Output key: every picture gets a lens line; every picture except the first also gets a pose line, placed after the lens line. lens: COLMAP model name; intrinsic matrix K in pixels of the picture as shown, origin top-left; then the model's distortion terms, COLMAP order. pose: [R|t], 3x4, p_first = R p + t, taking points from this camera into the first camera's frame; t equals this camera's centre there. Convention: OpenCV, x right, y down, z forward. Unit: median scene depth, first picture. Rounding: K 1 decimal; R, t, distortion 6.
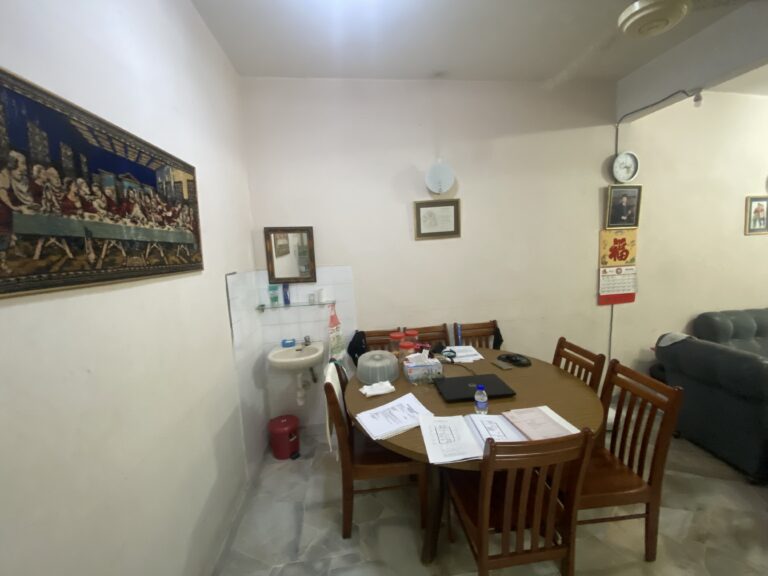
lens RADIAL K [[312.4, 0, 382.4], [0, 312.4, 288.3], [0, 0, 1]] dist [0.010487, -0.010047]
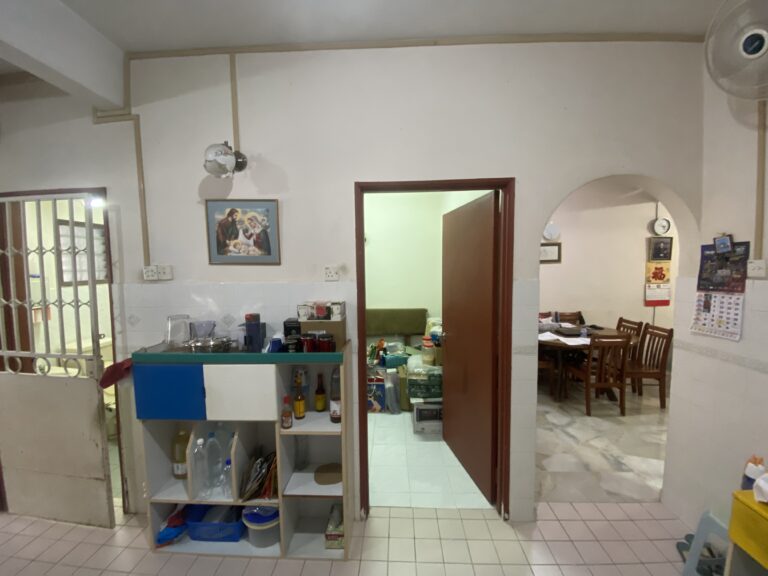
lens RADIAL K [[312.4, 0, 390.3], [0, 312.4, 288.8], [0, 0, 1]] dist [0.010487, -0.010047]
pose [[0.991217, 0.044257, -0.124620, -0.474564], [-0.051627, 0.997064, -0.056546, 0.131233], [0.121752, 0.062483, 0.990592, -0.861547]]
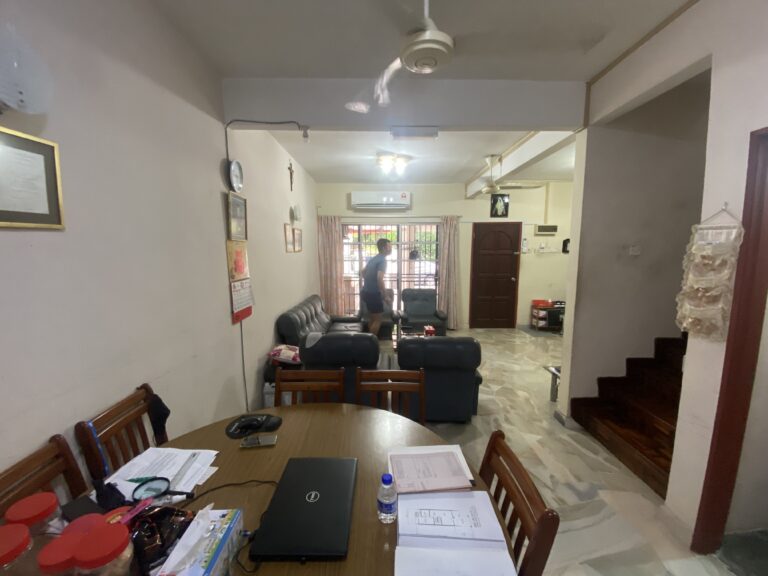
lens RADIAL K [[312.4, 0, 382.1], [0, 312.4, 295.3], [0, 0, 1]] dist [0.010487, -0.010047]
pose [[0.091771, -0.092258, 0.991497, -0.150007], [0.118014, 0.989689, 0.081167, -0.053473], [-0.988762, 0.109562, 0.101712, 0.500492]]
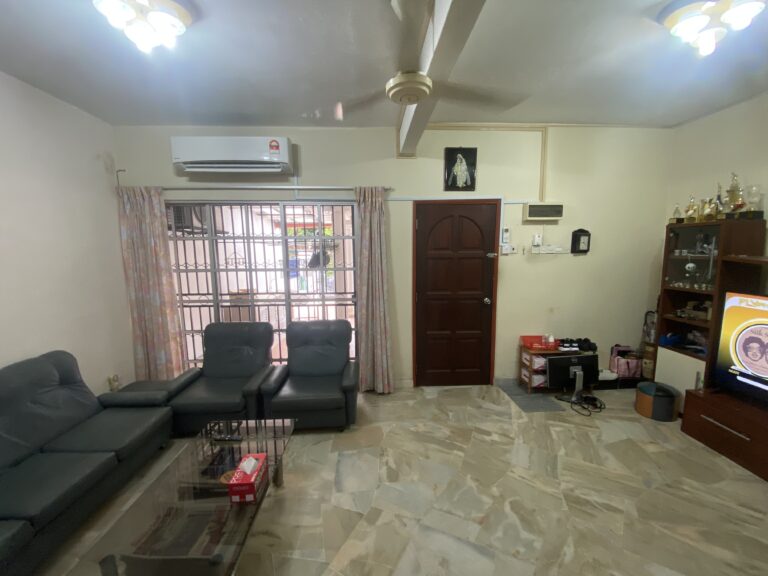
lens RADIAL K [[312.4, 0, 385.1], [0, 312.4, 291.9], [0, 0, 1]] dist [0.010487, -0.010047]
pose [[0.050871, -0.084556, 0.995119, 0.882372], [0.127843, 0.988763, 0.077480, -0.061679], [-0.990489, 0.123278, 0.061109, 0.117671]]
